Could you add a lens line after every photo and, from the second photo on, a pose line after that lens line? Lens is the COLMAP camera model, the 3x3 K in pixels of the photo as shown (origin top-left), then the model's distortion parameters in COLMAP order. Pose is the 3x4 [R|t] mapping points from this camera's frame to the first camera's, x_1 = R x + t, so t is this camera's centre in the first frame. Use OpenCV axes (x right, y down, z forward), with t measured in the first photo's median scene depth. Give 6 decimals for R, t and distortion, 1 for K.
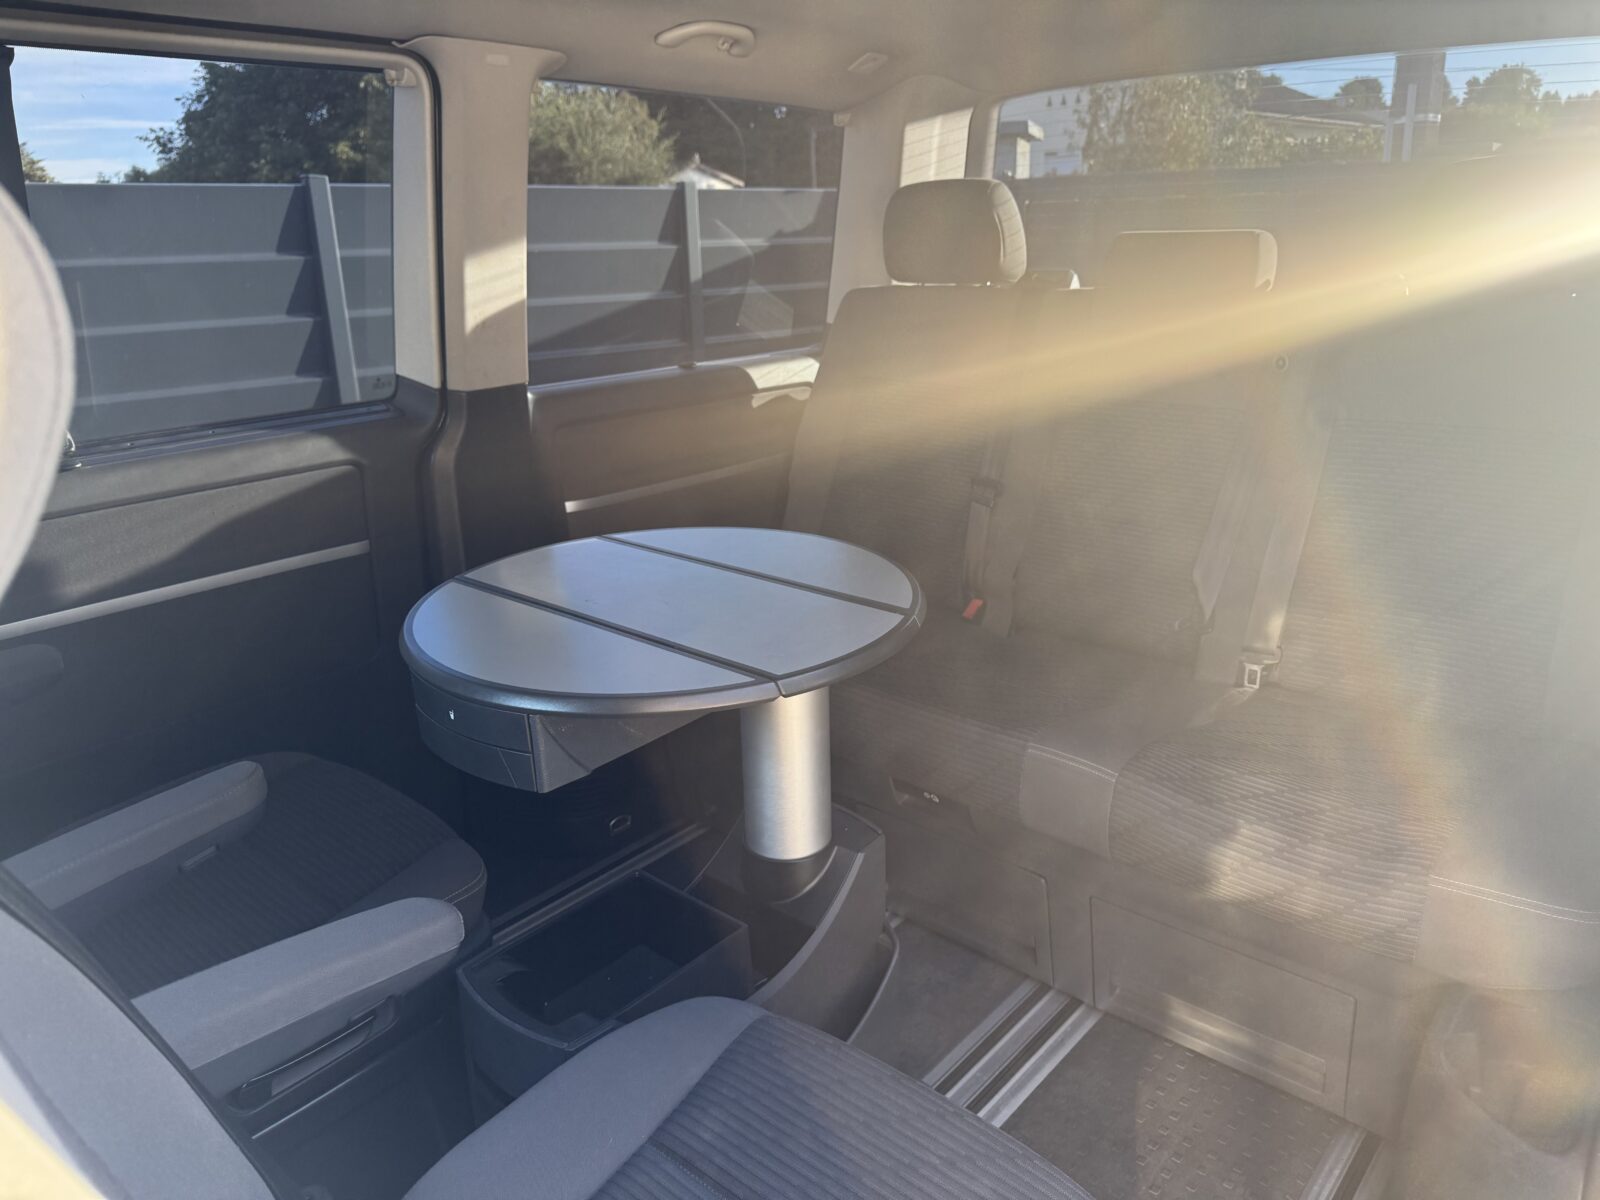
lens RADIAL K [[1131.8, 0, 805.2], [0, 1131.8, 604.3], [0, 0, 1]] dist [0.025362, -0.034092]
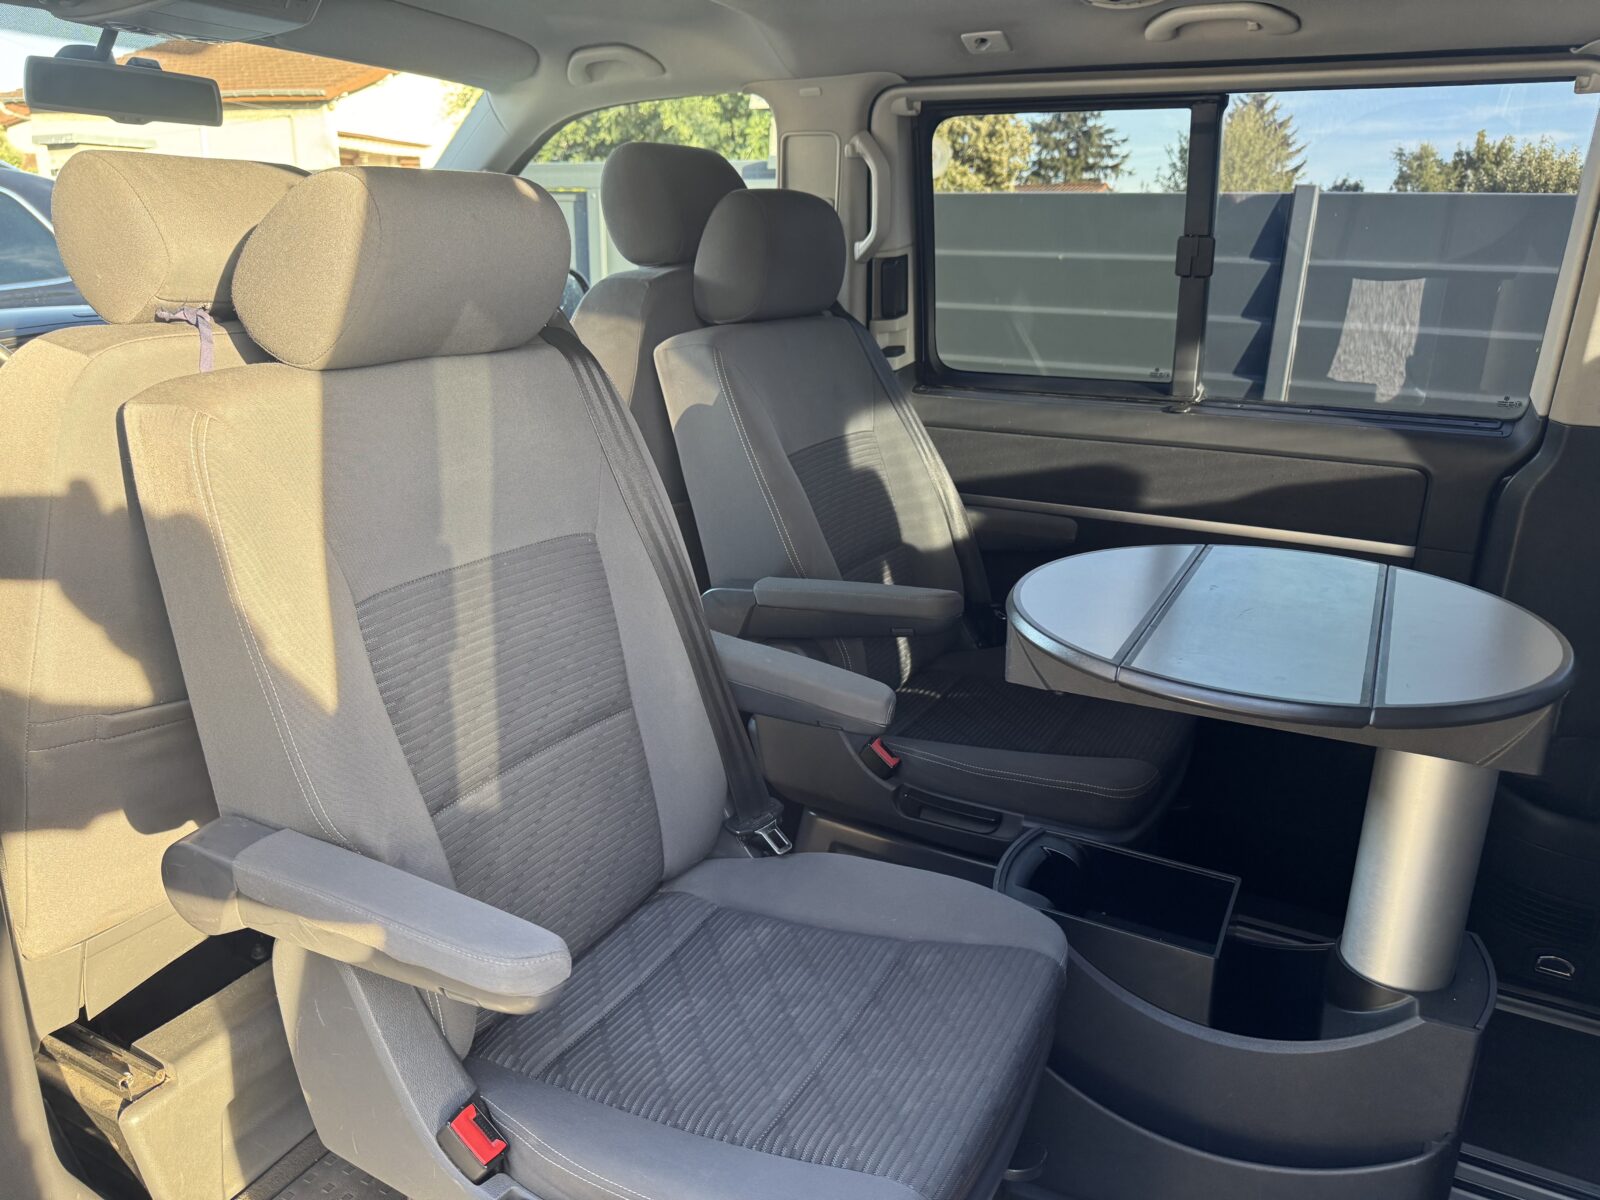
lens RADIAL K [[1131.8, 0, 796.9], [0, 1131.8, 602.4], [0, 0, 1]] dist [0.025362, -0.034092]
pose [[0.237716, 0.324457, -0.915543, 0.377085], [-0.332679, 0.912751, 0.237089, -0.060371], [0.912587, 0.248222, 0.324915, 0.158246]]
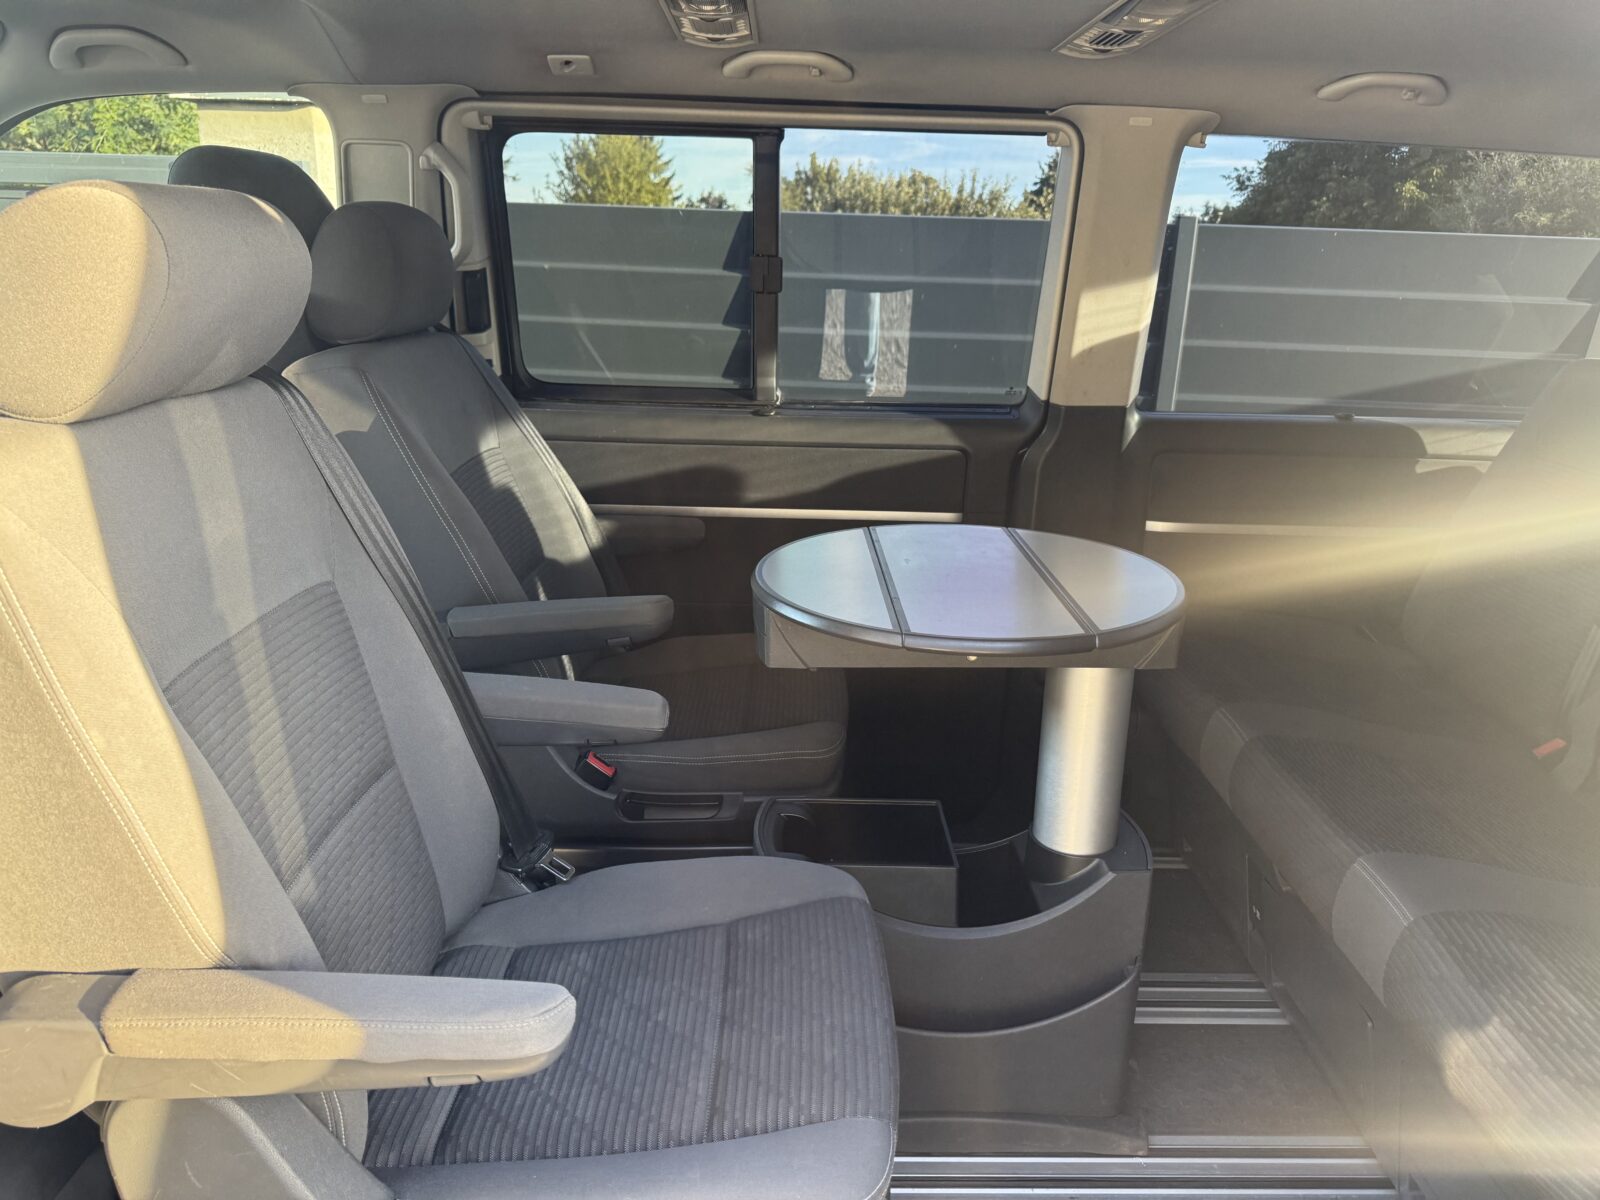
lens RADIAL K [[1131.8, 0, 806.6], [0, 1131.8, 607.2], [0, 0, 1]] dist [0.025362, -0.034092]
pose [[0.676995, 0.257646, -0.689417, 0.328297], [-0.276085, 0.957222, 0.086619, -0.016299], [0.682242, 0.131697, 0.719167, 0.013561]]
